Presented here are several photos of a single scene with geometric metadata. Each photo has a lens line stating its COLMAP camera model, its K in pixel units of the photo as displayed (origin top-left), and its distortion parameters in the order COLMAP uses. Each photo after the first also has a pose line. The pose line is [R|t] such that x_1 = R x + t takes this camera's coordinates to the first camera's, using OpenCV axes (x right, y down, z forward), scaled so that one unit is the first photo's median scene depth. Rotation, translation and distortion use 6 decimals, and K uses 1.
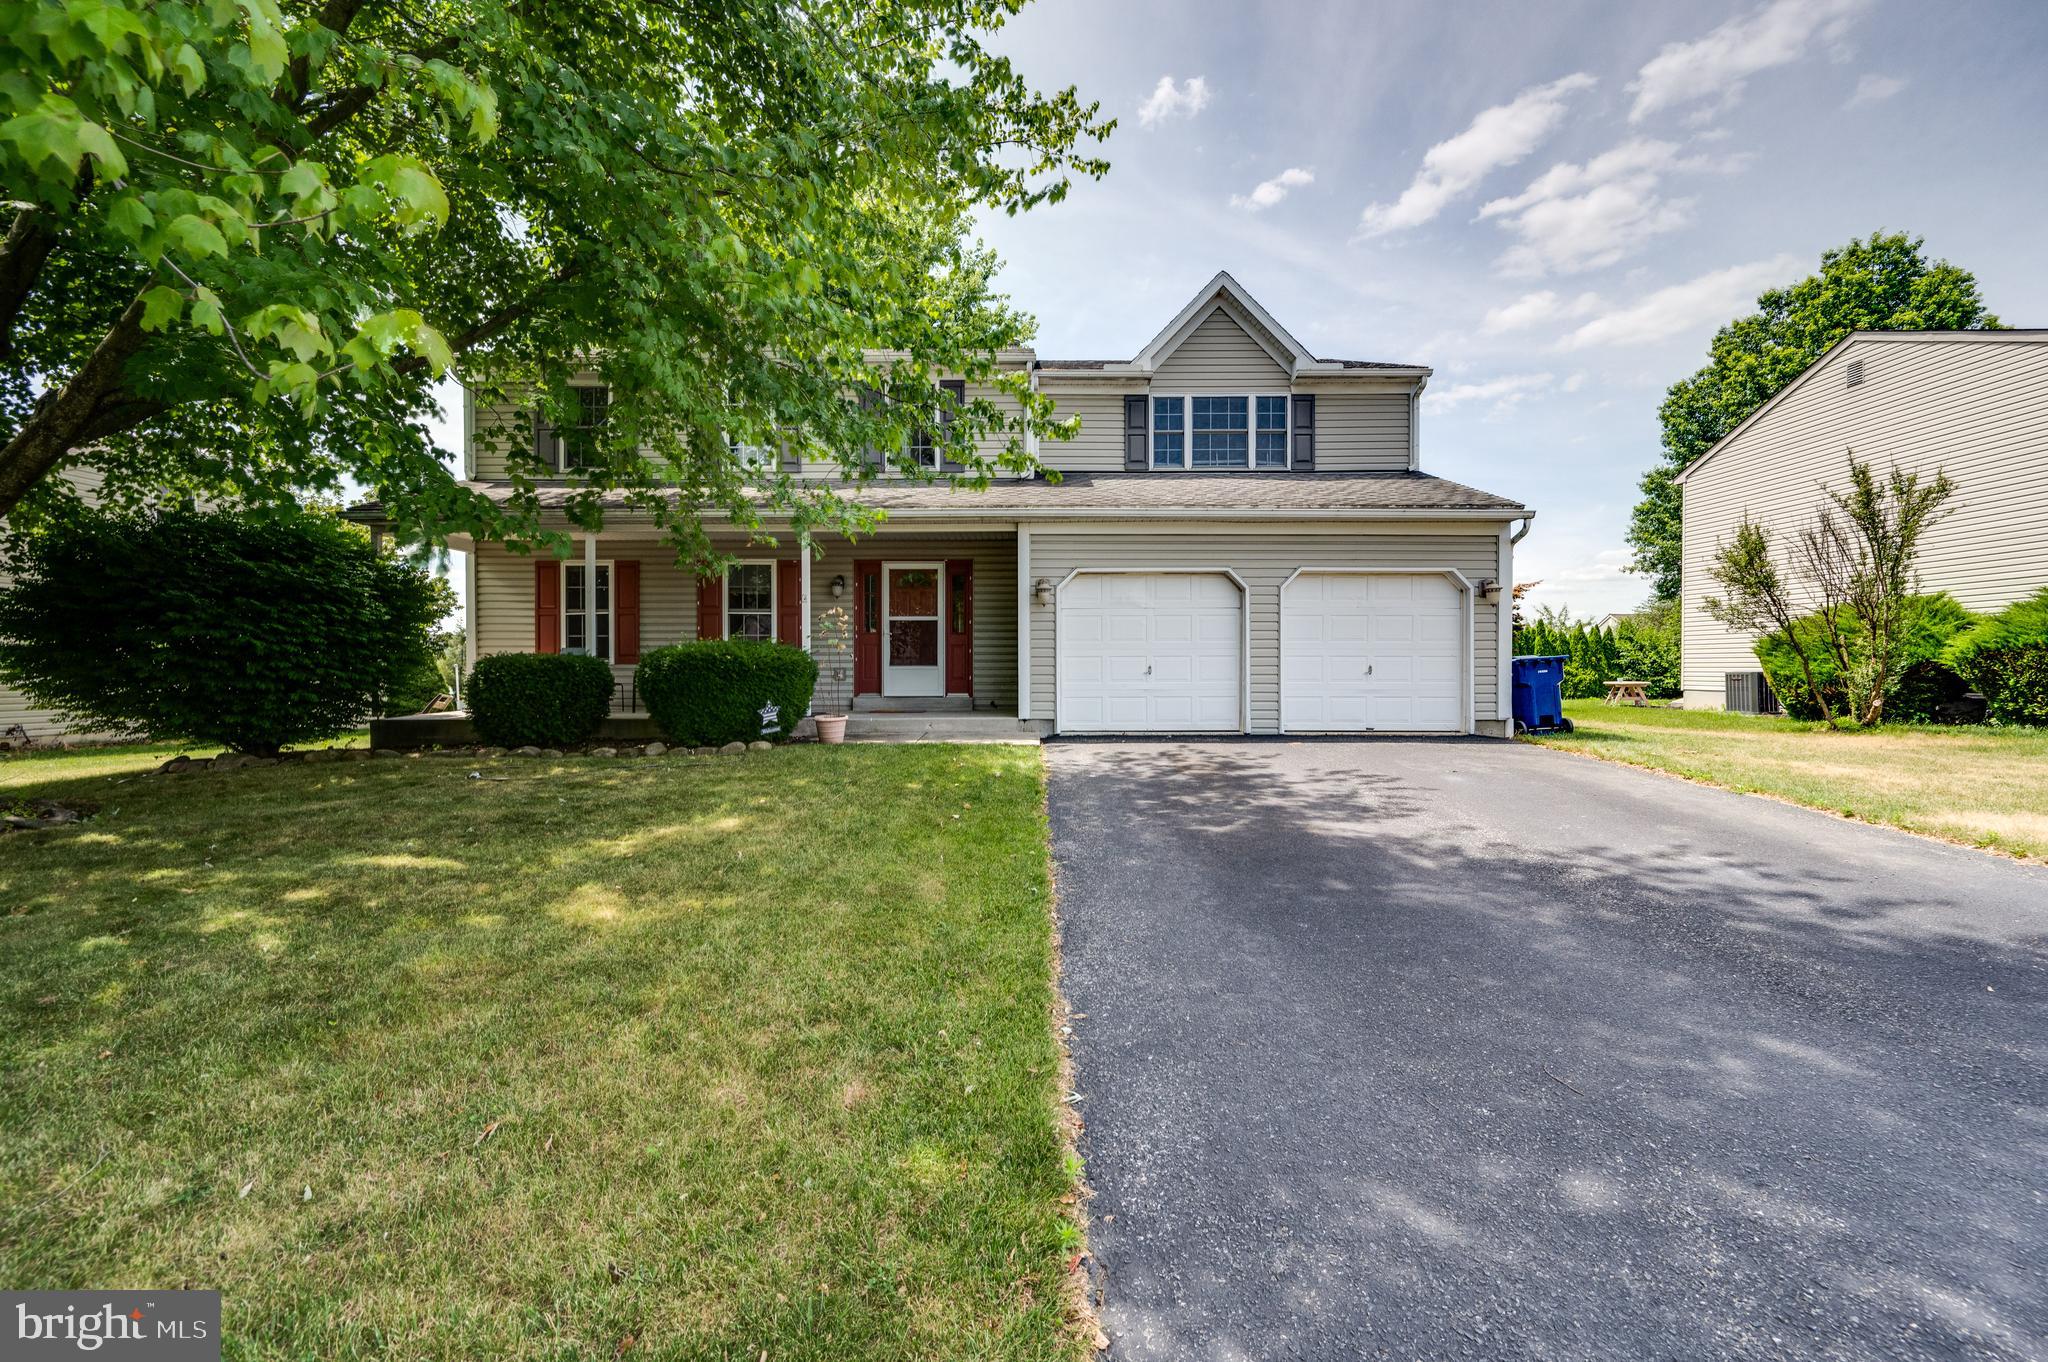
lens RADIAL K [[813.4, 0, 1021.6], [0, 813.4, 675.7], [0, 0, 1]] dist [0.003245, 0.000323]
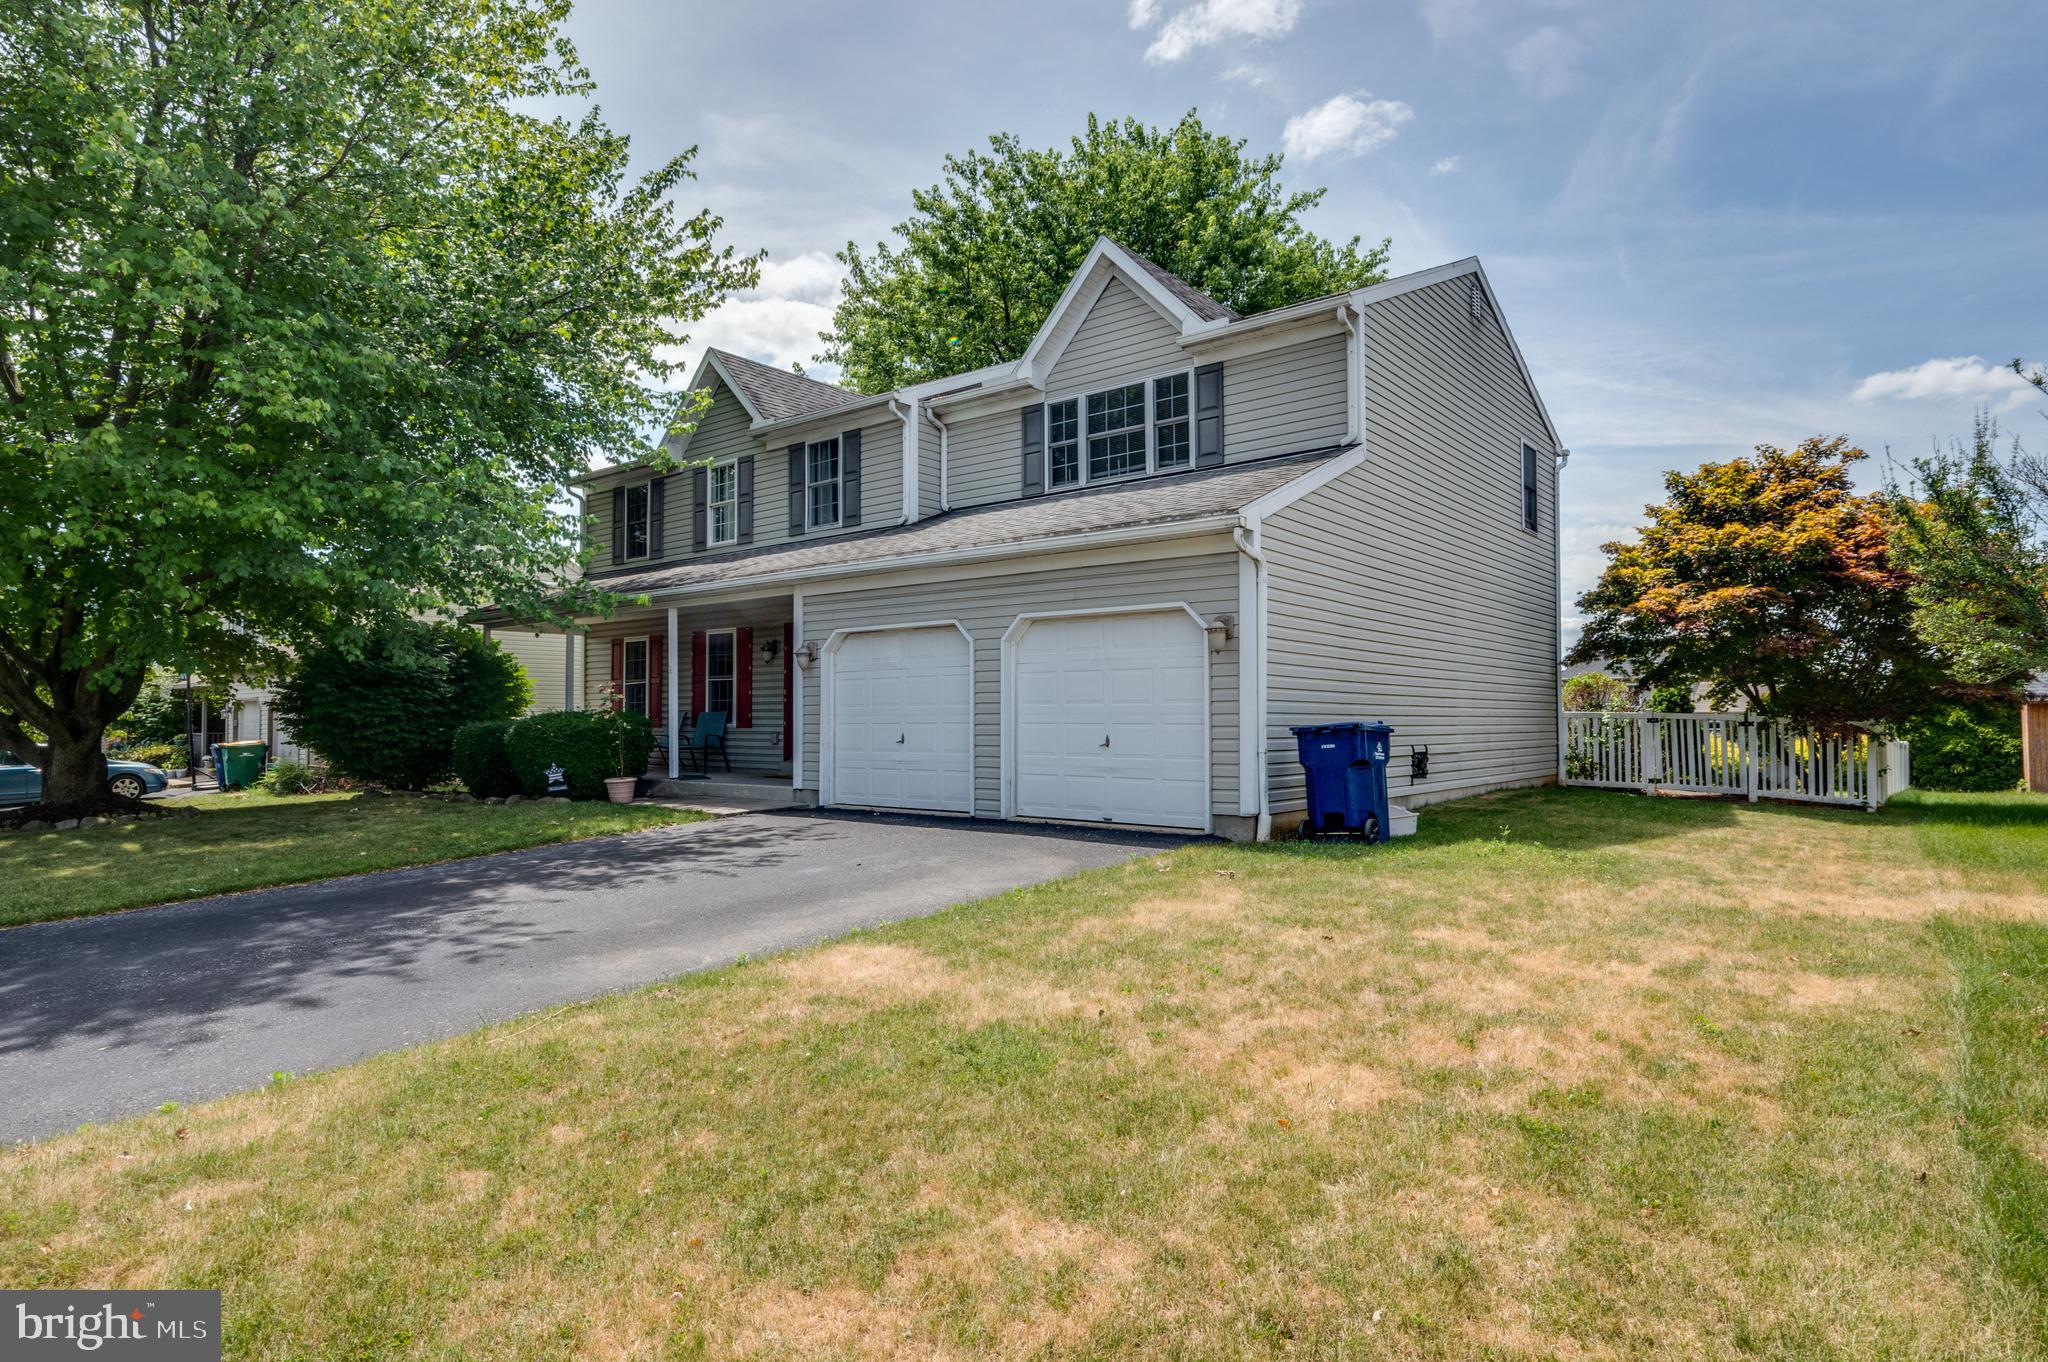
lens RADIAL K [[1129.1, 0, 1019.2], [0, 1129.1, 689.8], [0, 0, 1]] dist [0.000609, 0.000193]
pose [[0.772909, -0.018380, -0.634250, 0.890775], [-0.004005, 0.999419, -0.033844, -0.016592], [0.634504, 0.028698, 0.772387, 0.113783]]
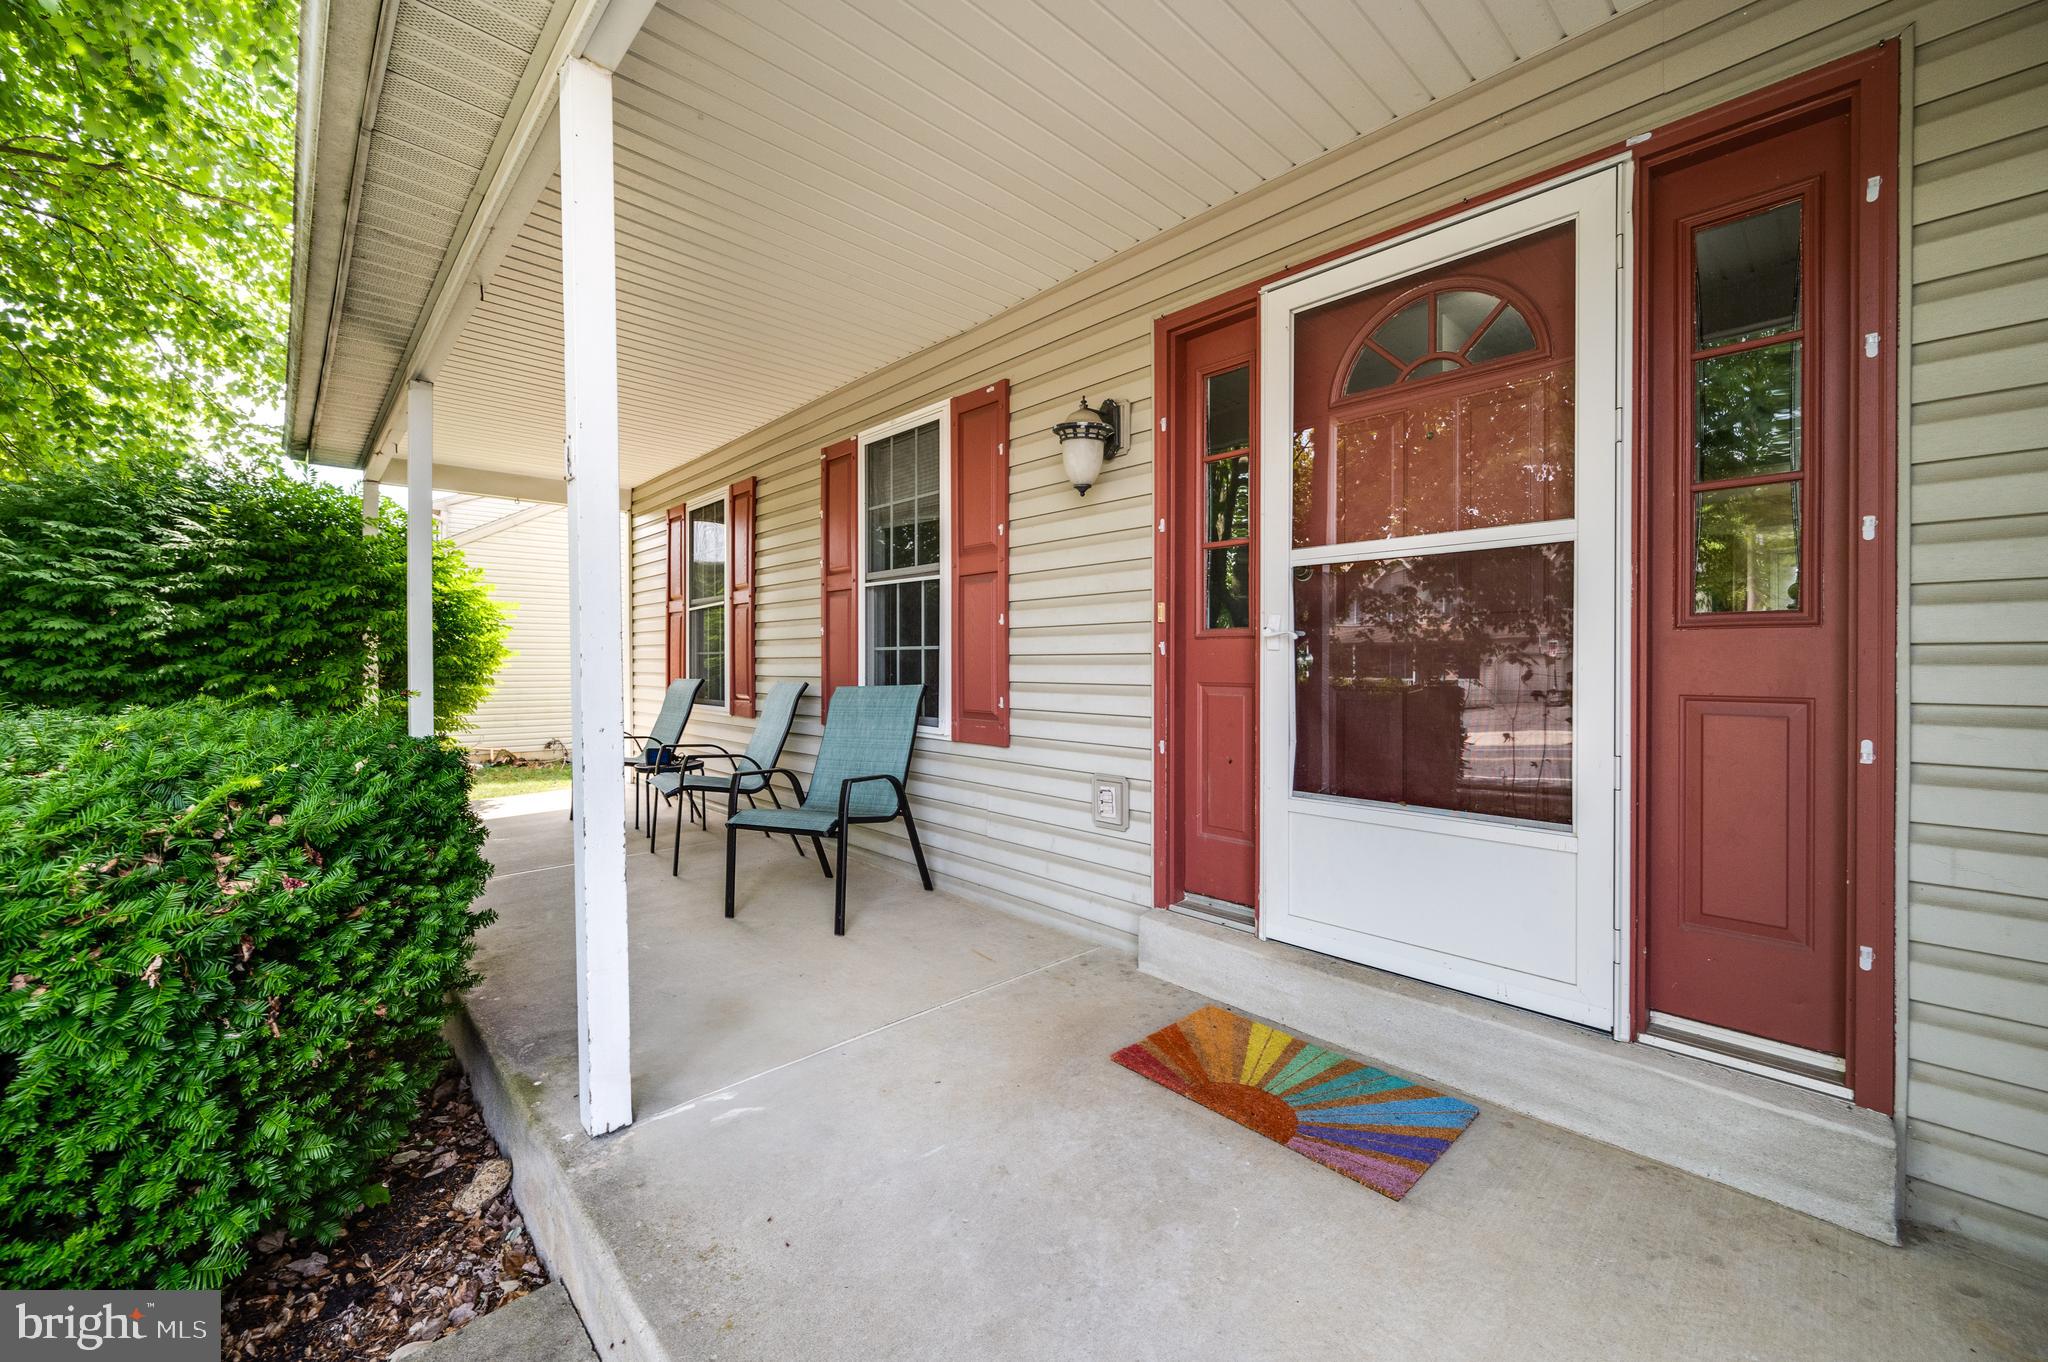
lens RADIAL K [[813.4, 0, 1028.1], [0, 813.4, 672.1], [0, 0, 1]] dist [0.003245, 0.000323]
pose [[0.681669, 0.007676, -0.731620, -0.059005], [-0.010984, 0.999940, 0.000256, -0.041592], [0.731578, 0.007862, 0.681713, 0.810586]]
